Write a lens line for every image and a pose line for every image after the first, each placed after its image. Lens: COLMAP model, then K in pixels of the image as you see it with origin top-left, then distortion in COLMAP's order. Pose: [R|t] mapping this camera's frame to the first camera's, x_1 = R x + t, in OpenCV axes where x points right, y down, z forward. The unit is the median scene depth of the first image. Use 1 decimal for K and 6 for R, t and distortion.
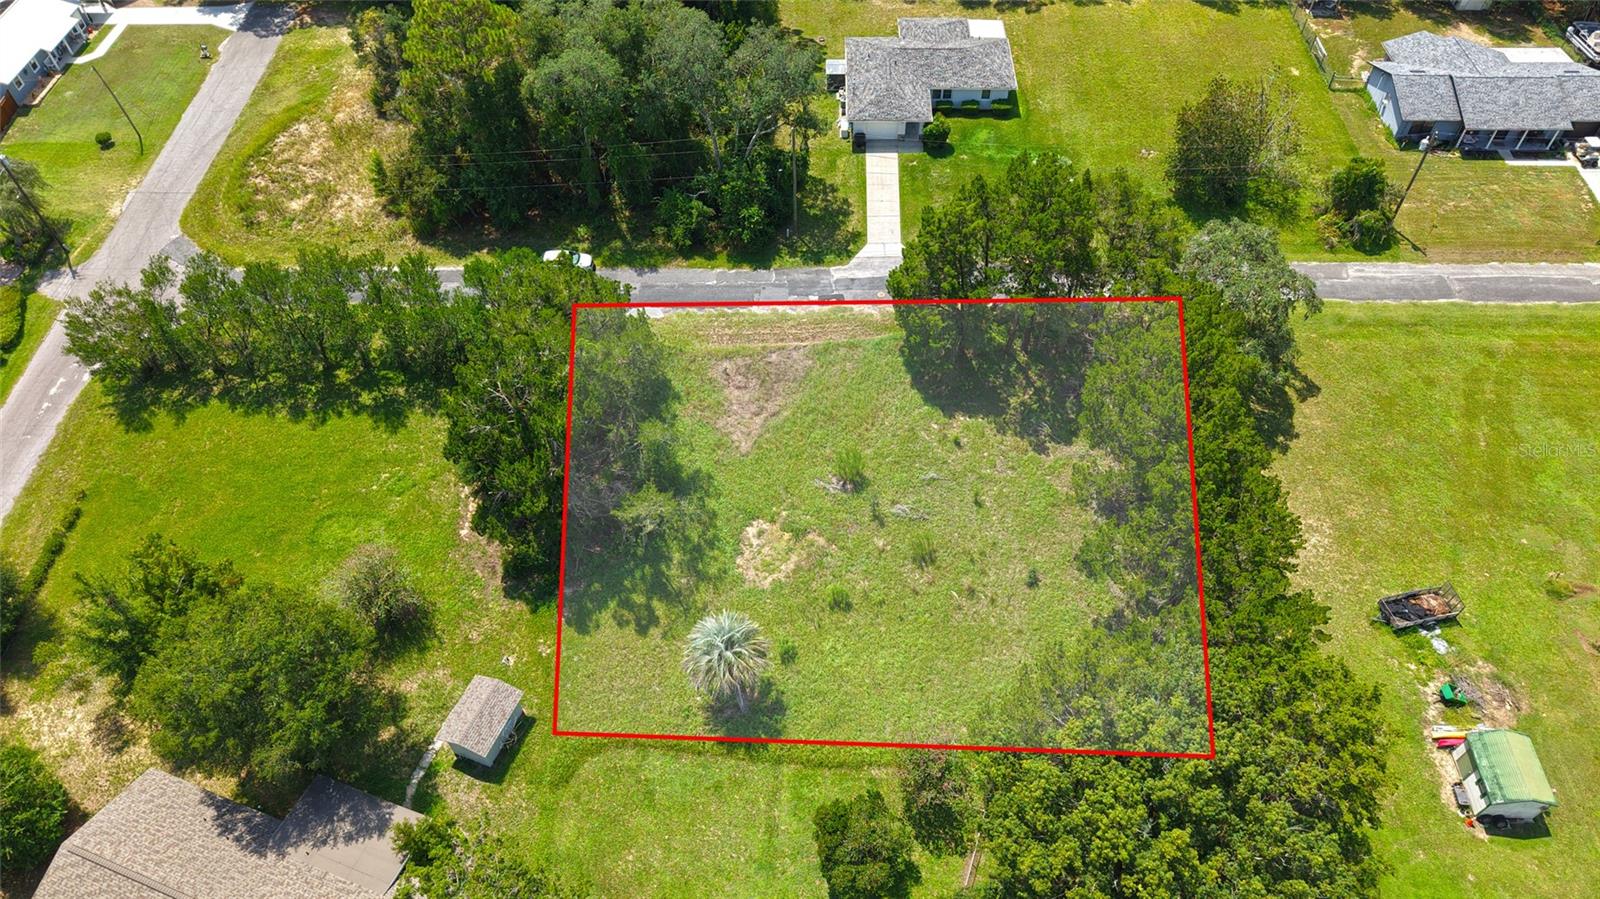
lens RADIAL K [[1078.0, 0, 800.0], [0, 1078.0, 449.5], [0, 0, 1]] dist [0.005722, 0.000691]
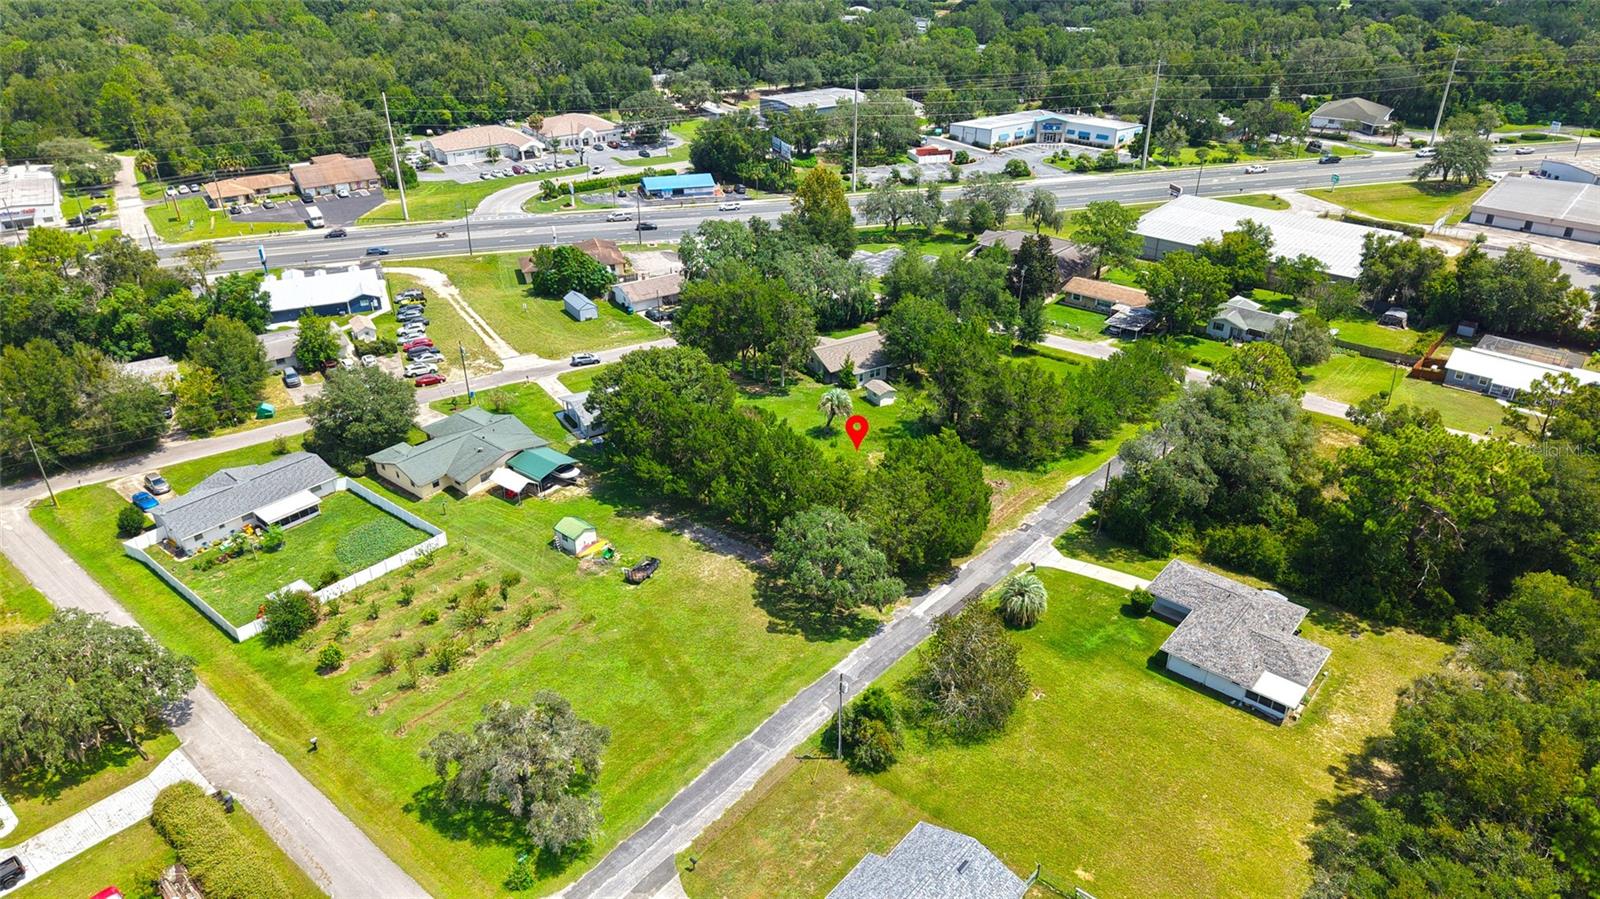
lens RADIAL K [[1078.0, 0, 800.0], [0, 1078.0, 449.5], [0, 0, 1]] dist [0.005722, 0.000691]
pose [[-0.631625, 0.381810, -0.674738, 1.249506], [-0.574358, 0.354124, 0.738044, -1.151973], [0.520734, 0.853708, -0.004378, 0.769180]]
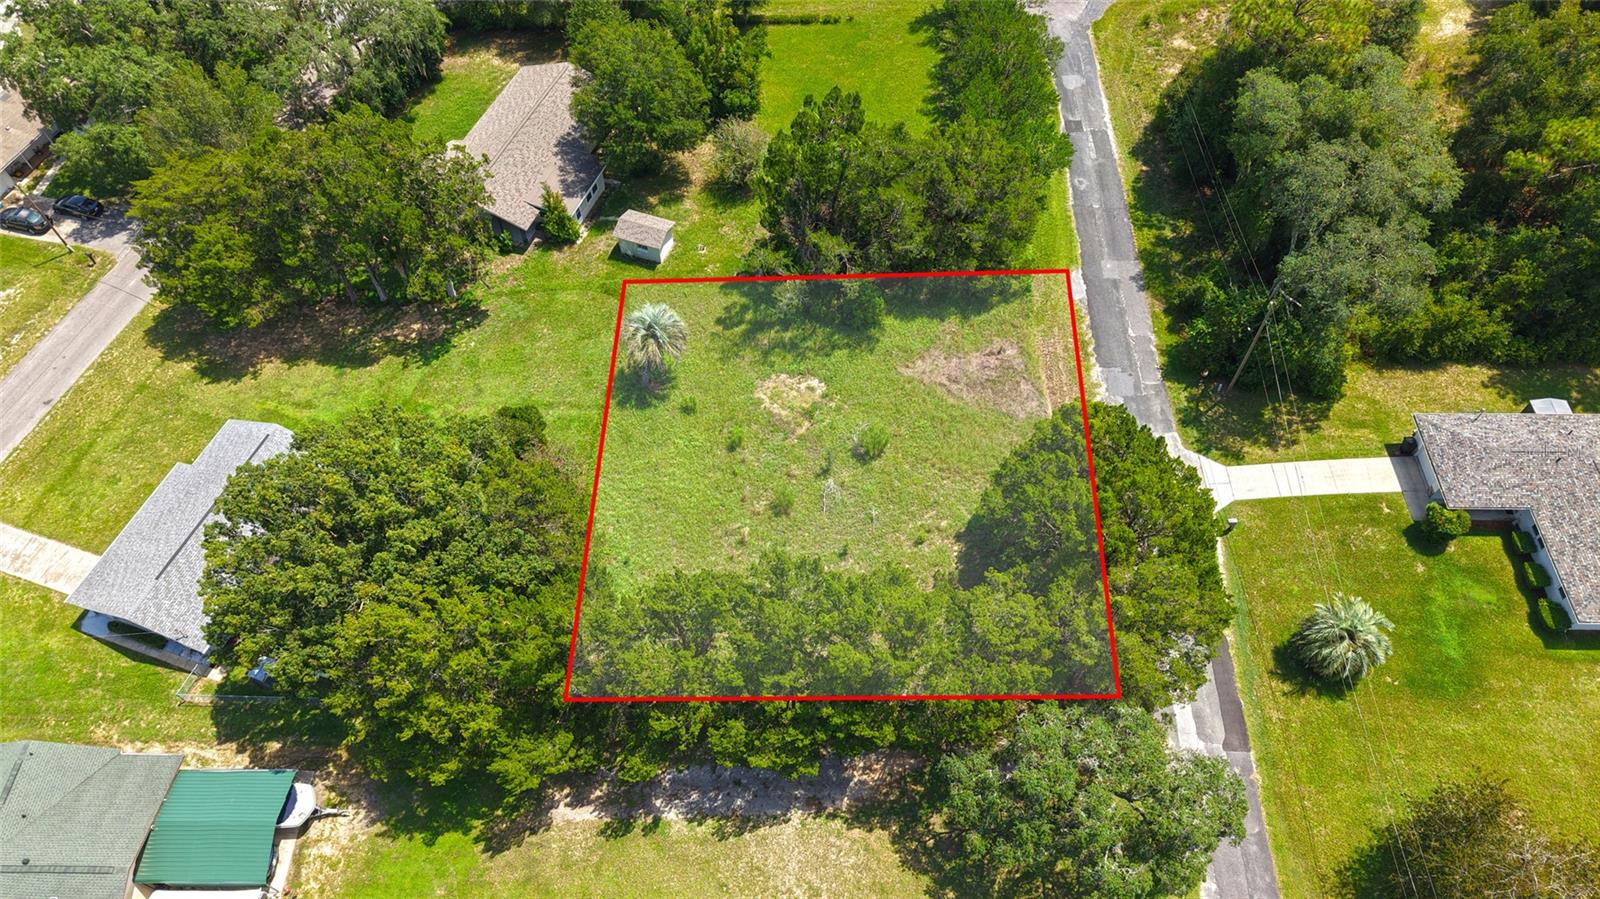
lens RADIAL K [[1096.7, 0, 800.0], [0, 1096.7, 449.5], [0, 0, 1]] dist [-0.025411, -0.000186]
pose [[0.008051, 0.827770, -0.561010, 0.567497], [-0.754178, 0.373421, 0.540159, -0.438121], [0.656620, 0.418753, 0.627293, 0.261909]]
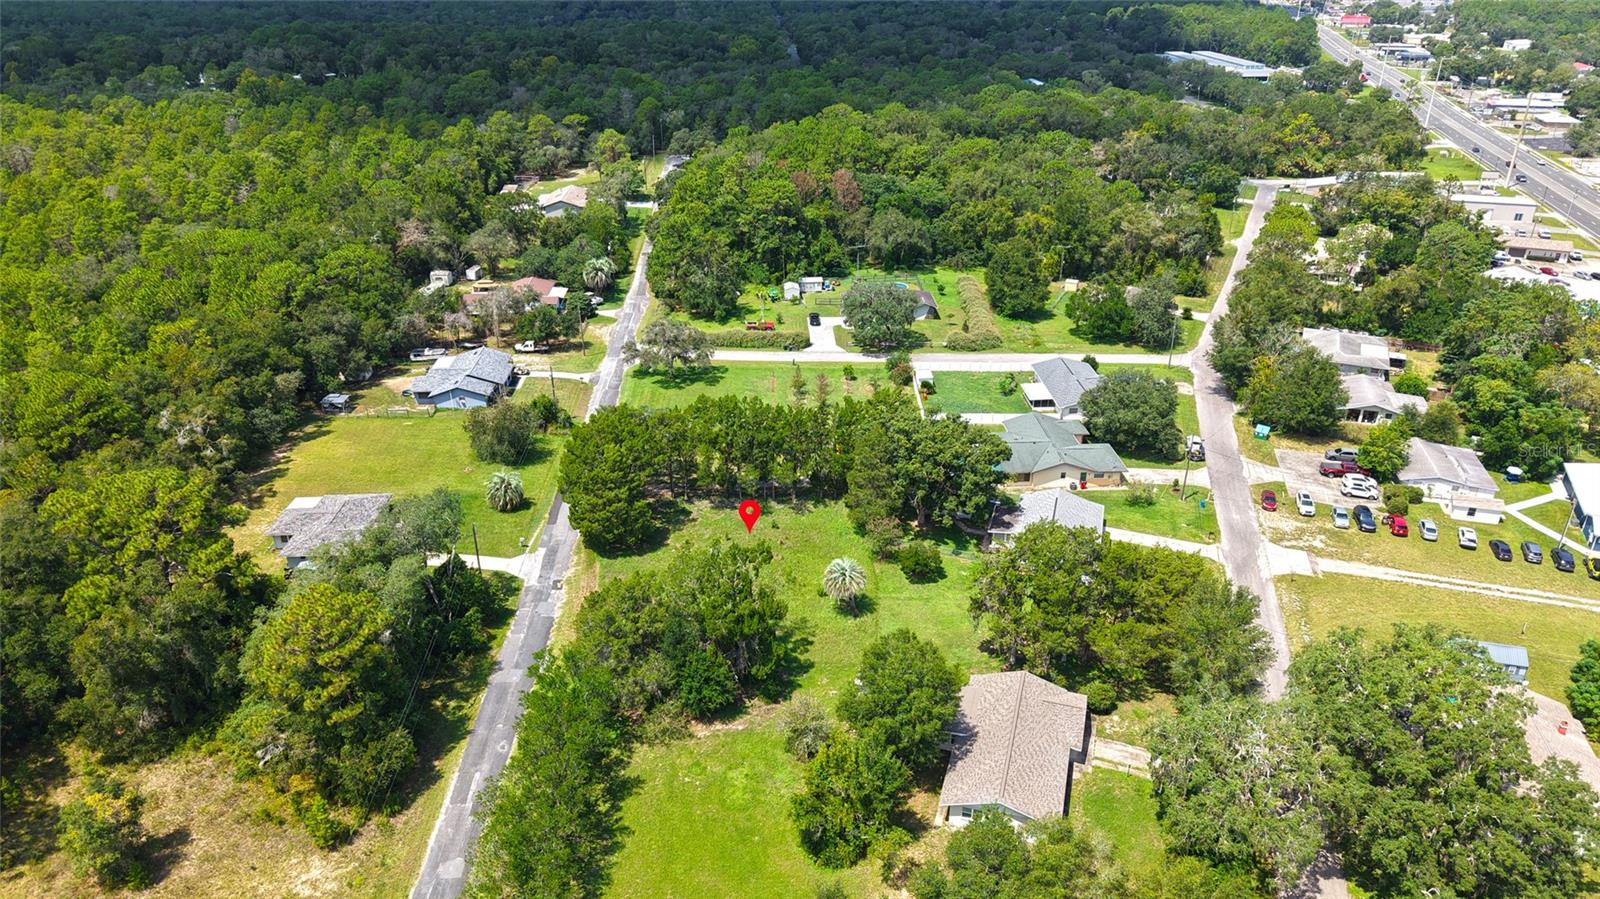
lens RADIAL K [[1078.0, 0, 800.0], [0, 1078.0, 449.5], [0, 0, 1]] dist [0.005722, 0.000691]
pose [[-0.060625, -0.426987, 0.902223, -1.301117], [0.769968, 0.555198, 0.314491, -0.467104], [-0.635196, 0.713749, 0.295107, 0.217222]]
